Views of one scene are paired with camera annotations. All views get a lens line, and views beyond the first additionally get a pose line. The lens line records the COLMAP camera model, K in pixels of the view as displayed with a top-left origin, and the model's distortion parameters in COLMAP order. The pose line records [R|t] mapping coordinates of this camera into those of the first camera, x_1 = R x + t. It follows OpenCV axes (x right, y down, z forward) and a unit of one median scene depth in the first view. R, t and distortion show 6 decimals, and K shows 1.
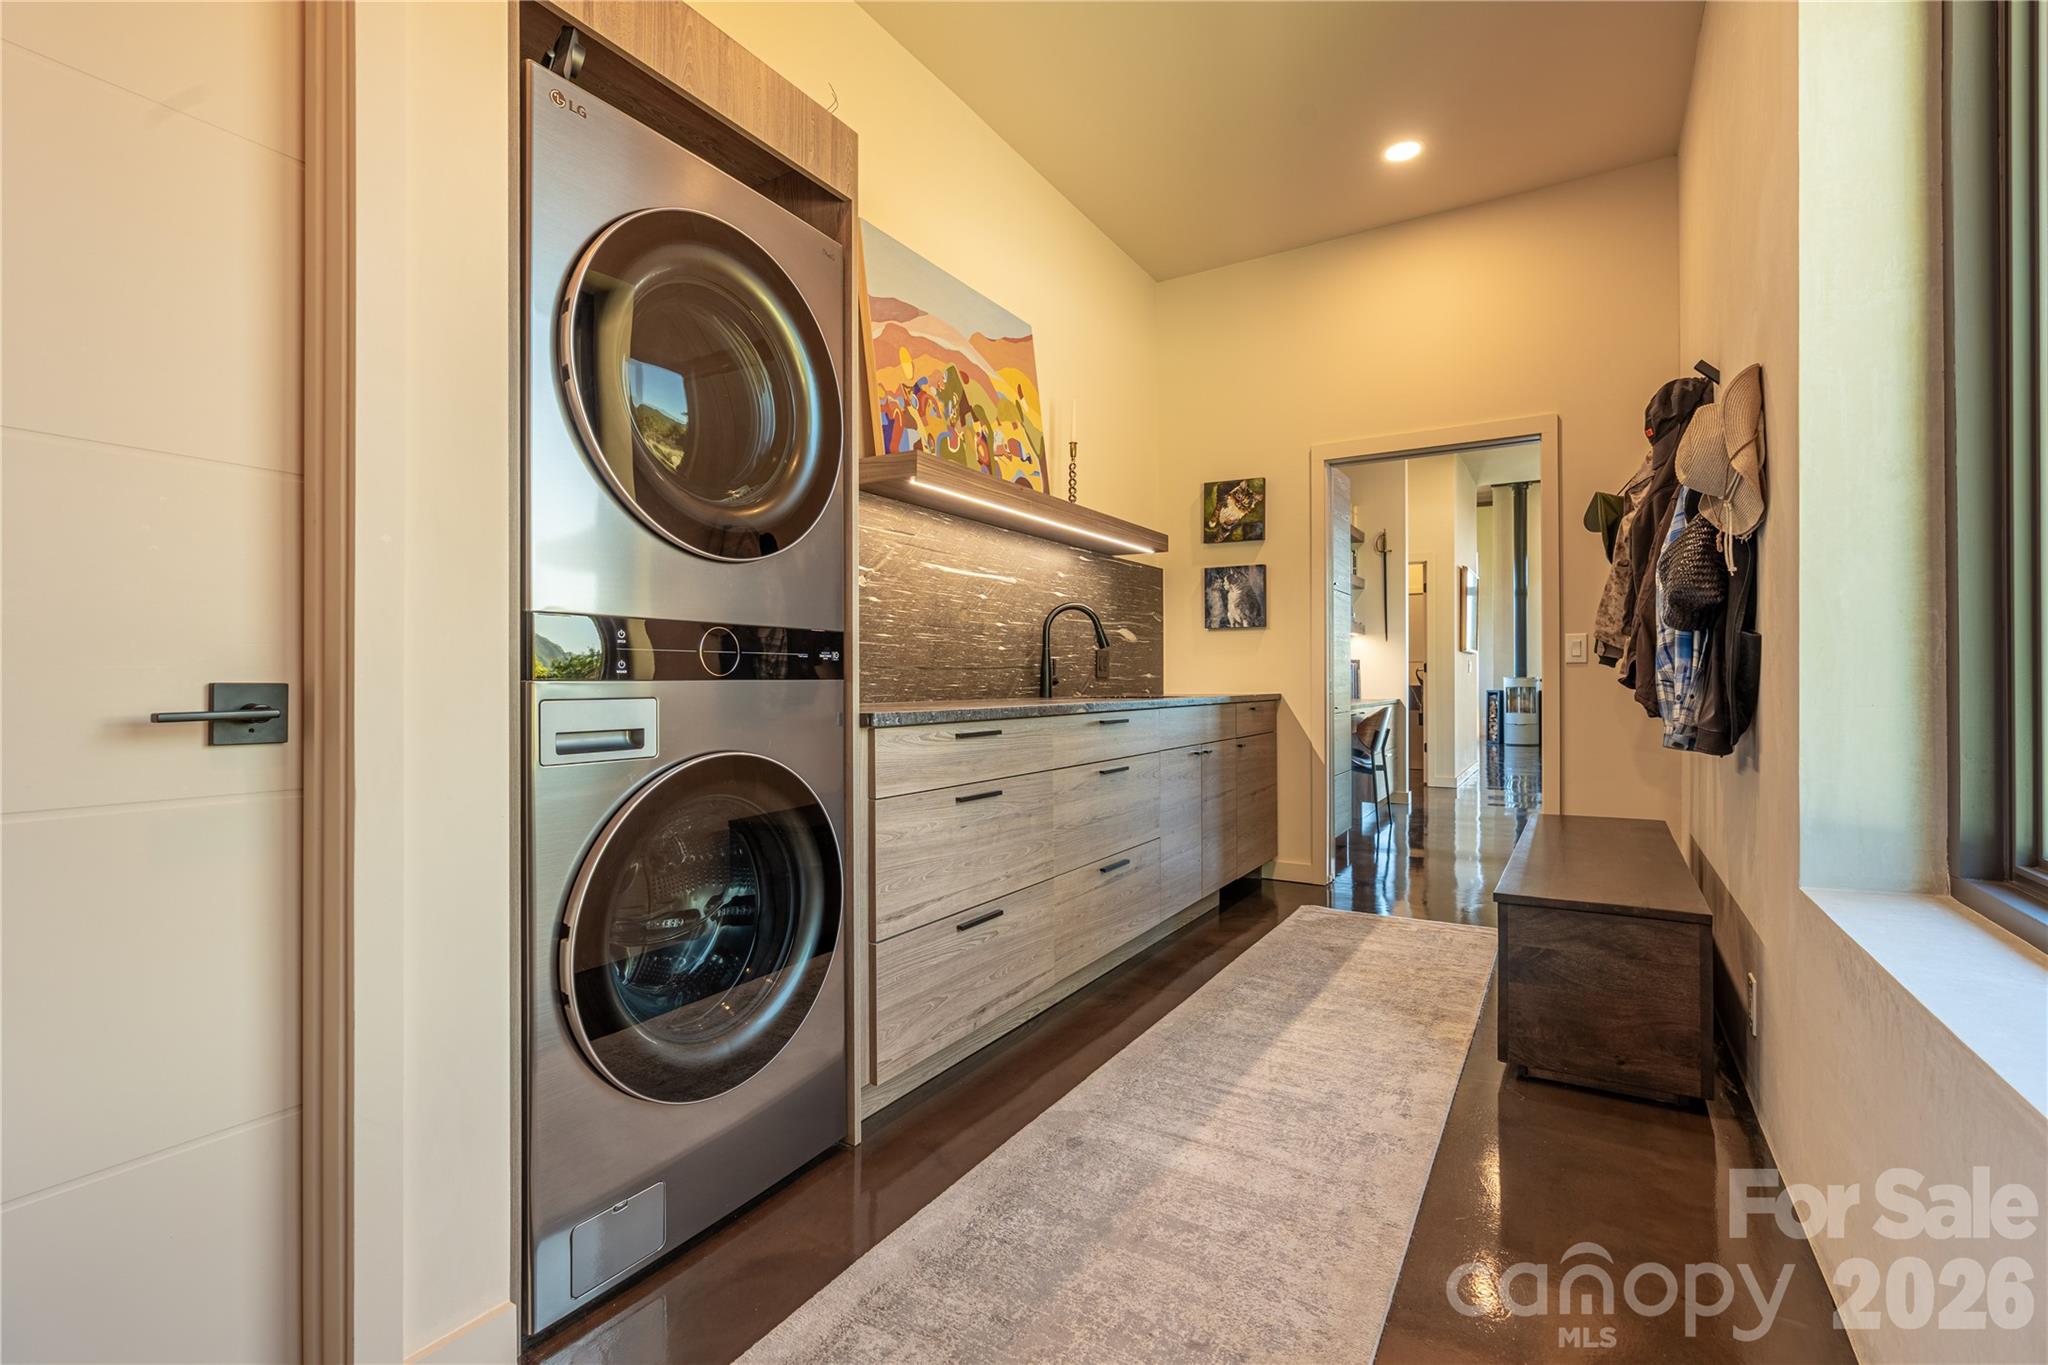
lens RADIAL K [[929.4, 0, 1021.8], [0, 929.4, 683.1], [0, 0, 1]] dist [-0.005400, -0.000162]
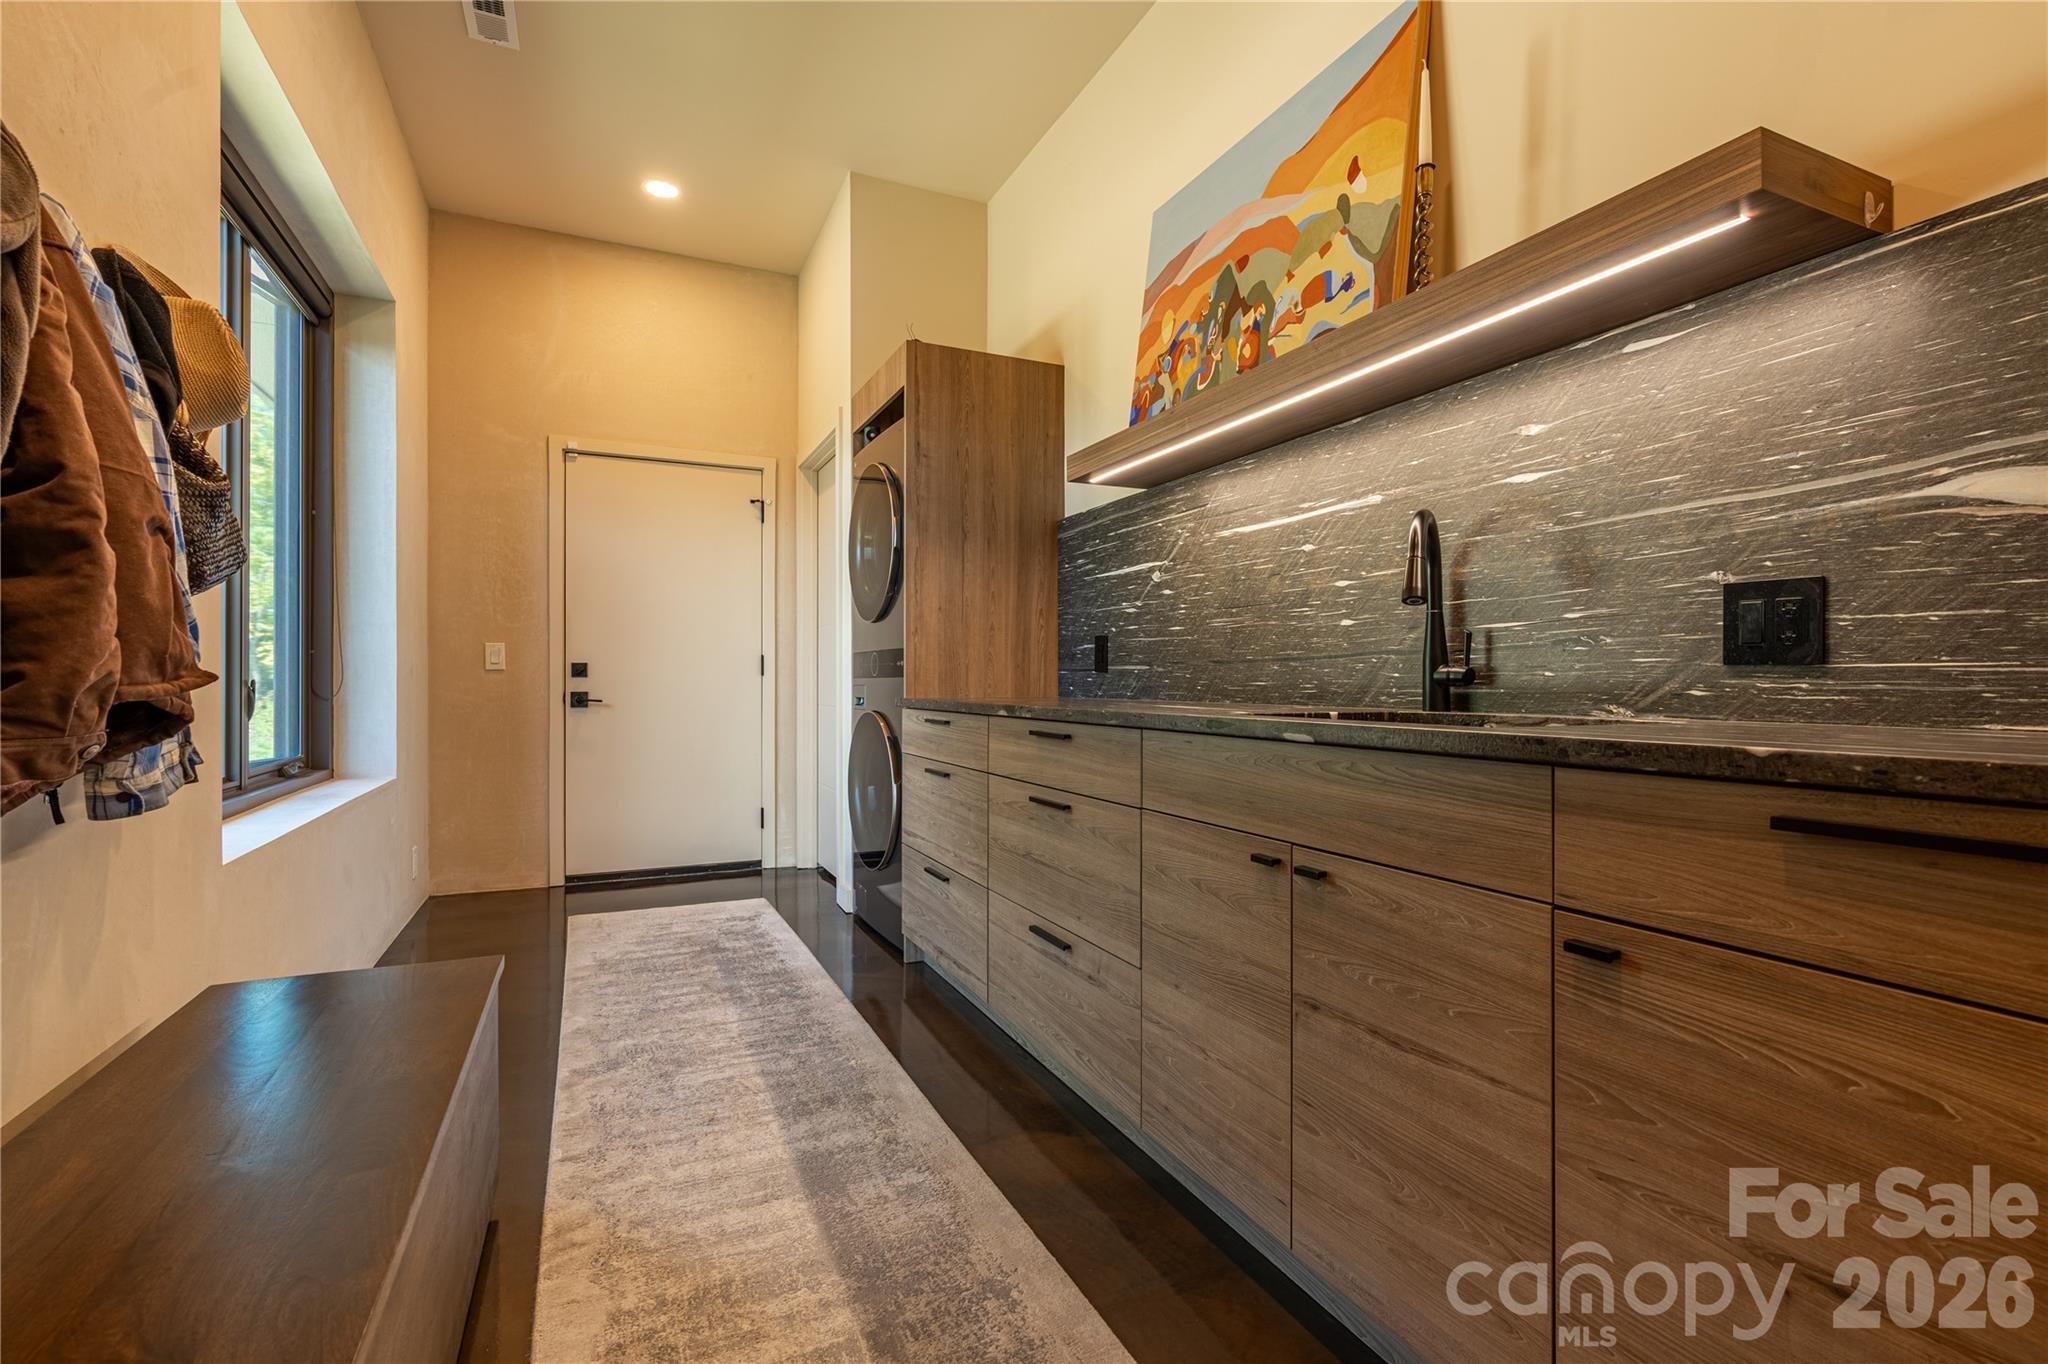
lens RADIAL K [[929.4, 0, 1021.8], [0, 929.4, 675.5], [0, 0, 1]] dist [-0.005400, -0.000162]
pose [[-0.563294, -0.000035, -0.826257, 0.652980], [0.000272, 1.000000, -0.000229, -0.003775], [0.826257, -0.000354, -0.563294, 1.290961]]
